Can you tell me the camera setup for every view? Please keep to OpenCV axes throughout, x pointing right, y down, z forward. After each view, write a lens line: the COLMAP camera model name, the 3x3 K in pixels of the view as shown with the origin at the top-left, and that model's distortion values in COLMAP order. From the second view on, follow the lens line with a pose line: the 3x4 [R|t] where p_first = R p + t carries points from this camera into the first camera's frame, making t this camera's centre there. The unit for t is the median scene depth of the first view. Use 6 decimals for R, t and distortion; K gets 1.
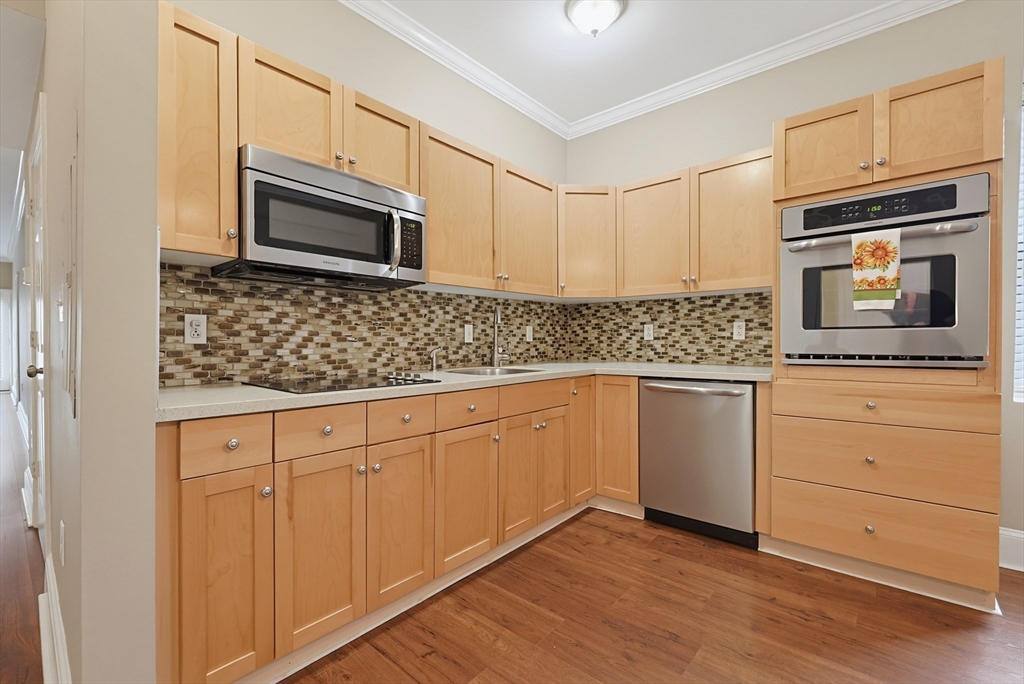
lens RADIAL K [[440.4, 0, 516.9], [0, 440.4, 346.3], [0, 0, 1]] dist [0.001395, 0.000405]
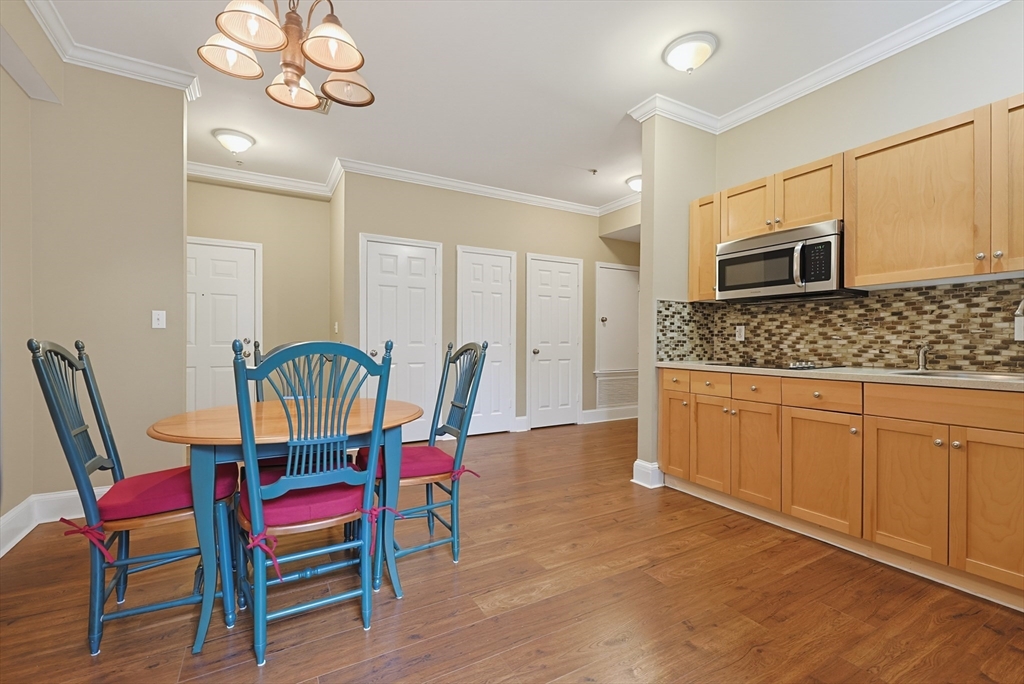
lens RADIAL K [[440.4, 0, 516.9], [0, 440.4, 346.3], [0, 0, 1]] dist [0.001395, 0.000405]
pose [[-0.331473, 0.008103, -0.943430, 0.958422], [-0.015192, 0.999788, 0.013925, 0.004232], [0.943343, 0.018948, -0.331279, 0.465632]]
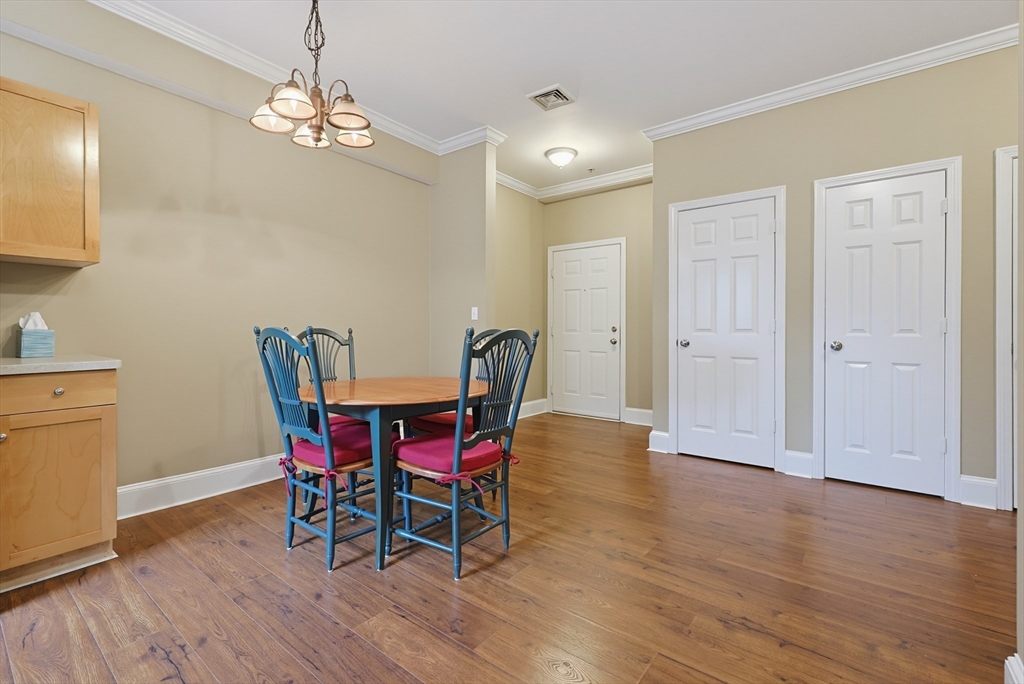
lens RADIAL K [[452.0, 0, 511.4], [0, 452.0, 335.8], [0, 0, 1]] dist [0.011915, 0.000013]
pose [[-0.999288, 0.001474, -0.037708, 0.173514], [0.000595, 0.999728, 0.023314, 0.003600], [0.037732, 0.023275, -0.999017, 0.827354]]
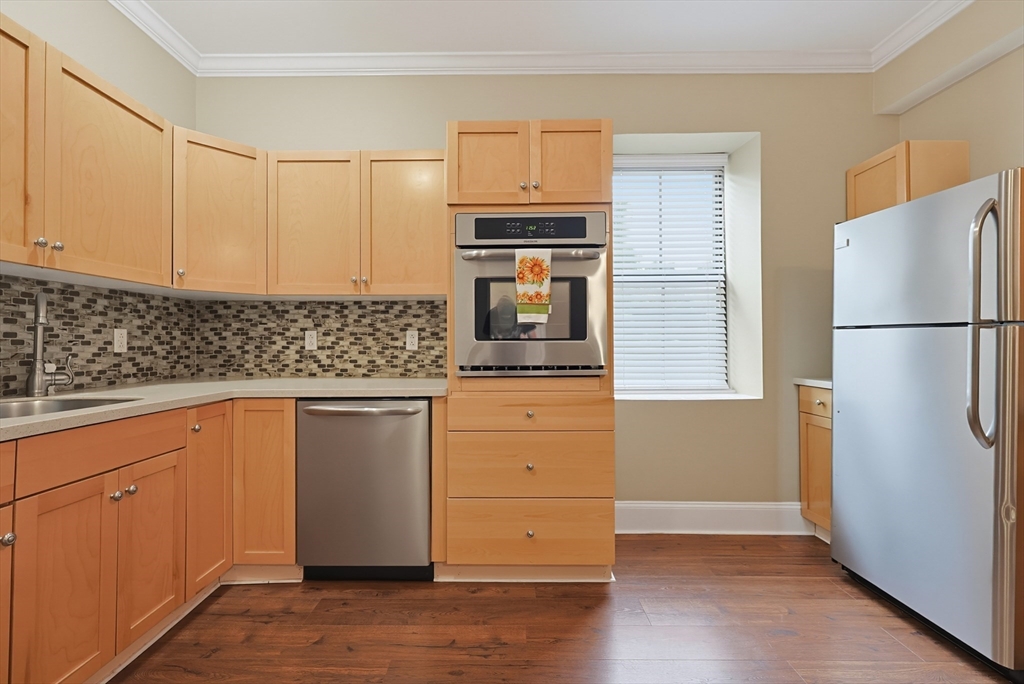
lens RADIAL K [[448.2, 0, 505.9], [0, 448.2, 341.1], [0, 0, 1]] dist [-0.001812, -0.000311]
pose [[0.769061, 0.009826, 0.639099, 0.055659], [0.006833, 0.999698, -0.023592, -0.010379], [-0.639138, 0.022511, 0.768762, 0.155718]]
